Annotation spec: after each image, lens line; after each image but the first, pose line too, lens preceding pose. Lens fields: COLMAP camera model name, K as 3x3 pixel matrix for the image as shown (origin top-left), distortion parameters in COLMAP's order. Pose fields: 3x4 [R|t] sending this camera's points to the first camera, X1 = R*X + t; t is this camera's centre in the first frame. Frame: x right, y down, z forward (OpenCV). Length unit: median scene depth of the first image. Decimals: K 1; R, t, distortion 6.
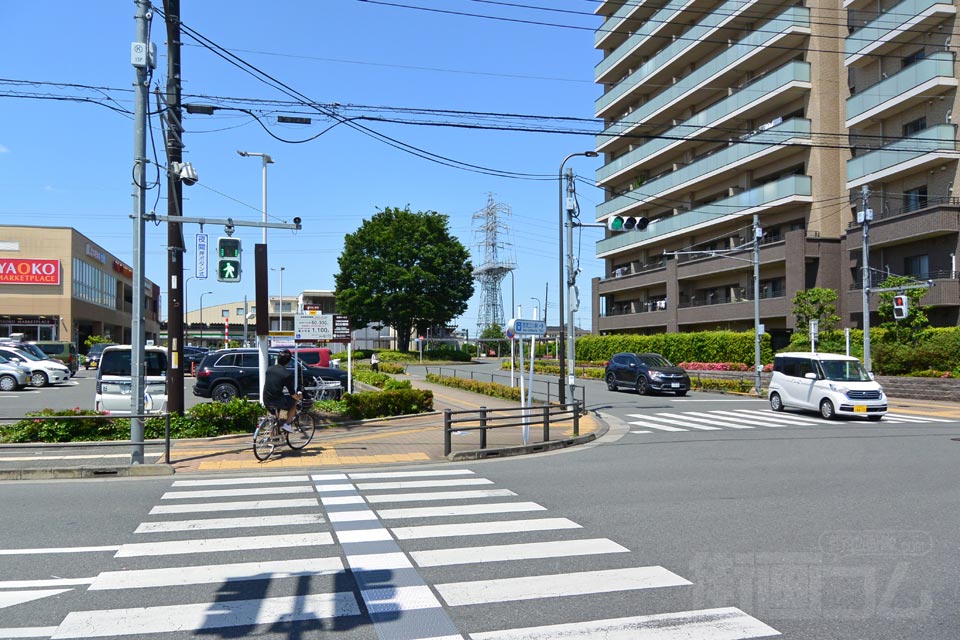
lens RADIAL K [[771.6, 0, 480.0], [0, 771.6, 320.0], [0, 0, 1]] dist [-0.004525, -0.008593]
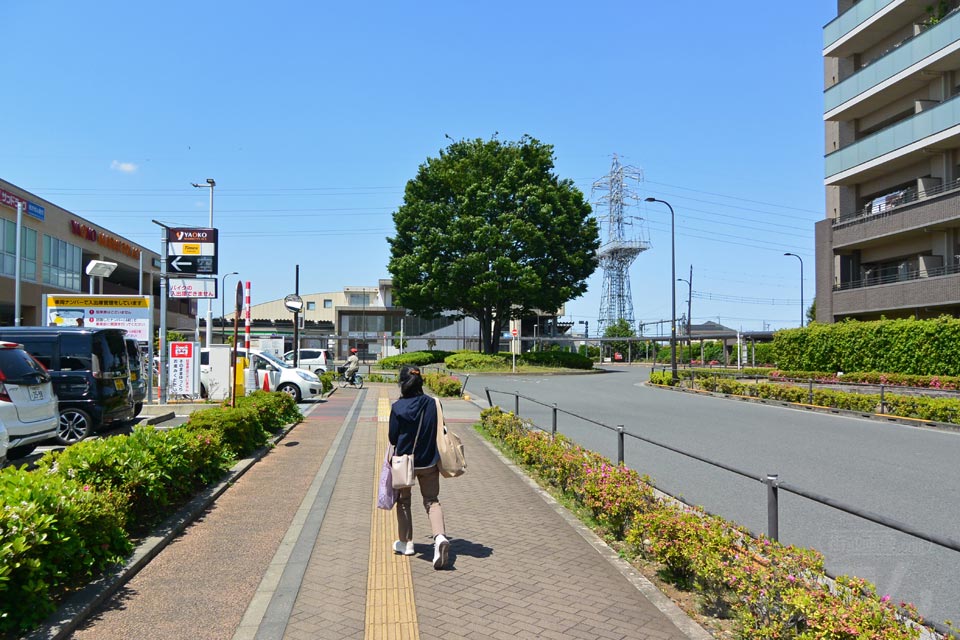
lens RADIAL K [[771.6, 0, 480.0], [0, 771.6, 320.0], [0, 0, 1]] dist [-0.004525, -0.008593]
pose [[0.988491, -0.001894, -0.151270, -0.006530], [0.001129, 0.999986, -0.005141, 0.014024], [0.151278, 0.004911, 0.988479, 0.310797]]
